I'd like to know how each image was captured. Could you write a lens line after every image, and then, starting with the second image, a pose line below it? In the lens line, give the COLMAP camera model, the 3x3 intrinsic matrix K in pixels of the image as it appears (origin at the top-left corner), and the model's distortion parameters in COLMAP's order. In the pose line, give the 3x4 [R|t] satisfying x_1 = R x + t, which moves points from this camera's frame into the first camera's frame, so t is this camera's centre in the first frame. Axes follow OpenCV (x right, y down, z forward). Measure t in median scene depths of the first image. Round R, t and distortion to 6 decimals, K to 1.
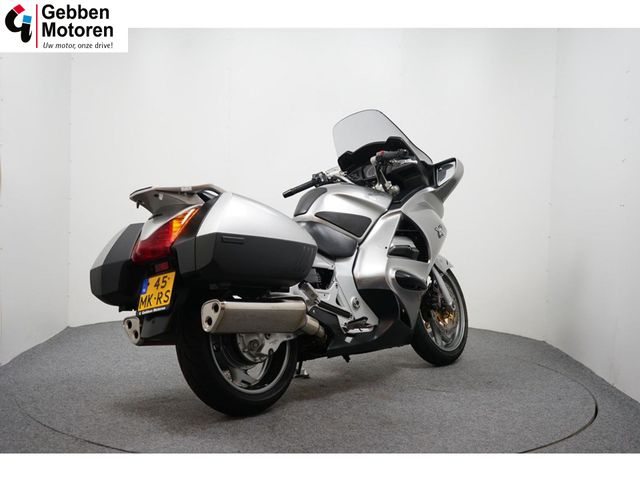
lens RADIAL K [[845.7, 0, 320.0], [0, 845.7, 240.0], [0, 0, 1]] dist [0.007455, 0.002021]
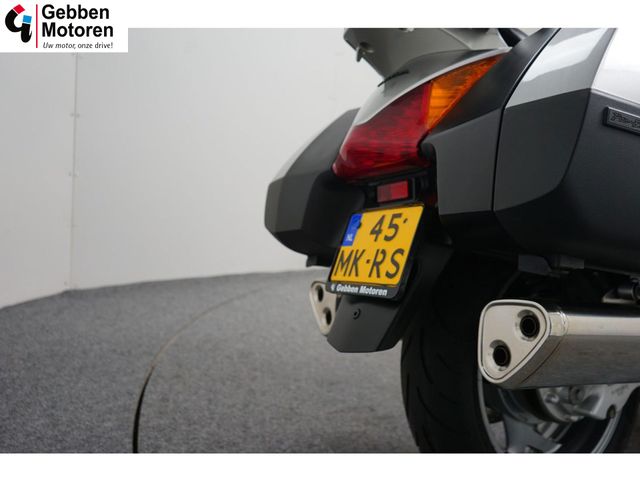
lens RADIAL K [[508.9, 0, 320.0], [0, 508.9, 240.0], [0, 0, 1]] dist [-0.010225, -0.003036]
pose [[0.937866, 0.141318, -0.316918, -0.135969], [-0.104386, 0.985909, 0.130717, 0.026199], [0.330925, -0.089514, 0.939402, 0.742763]]
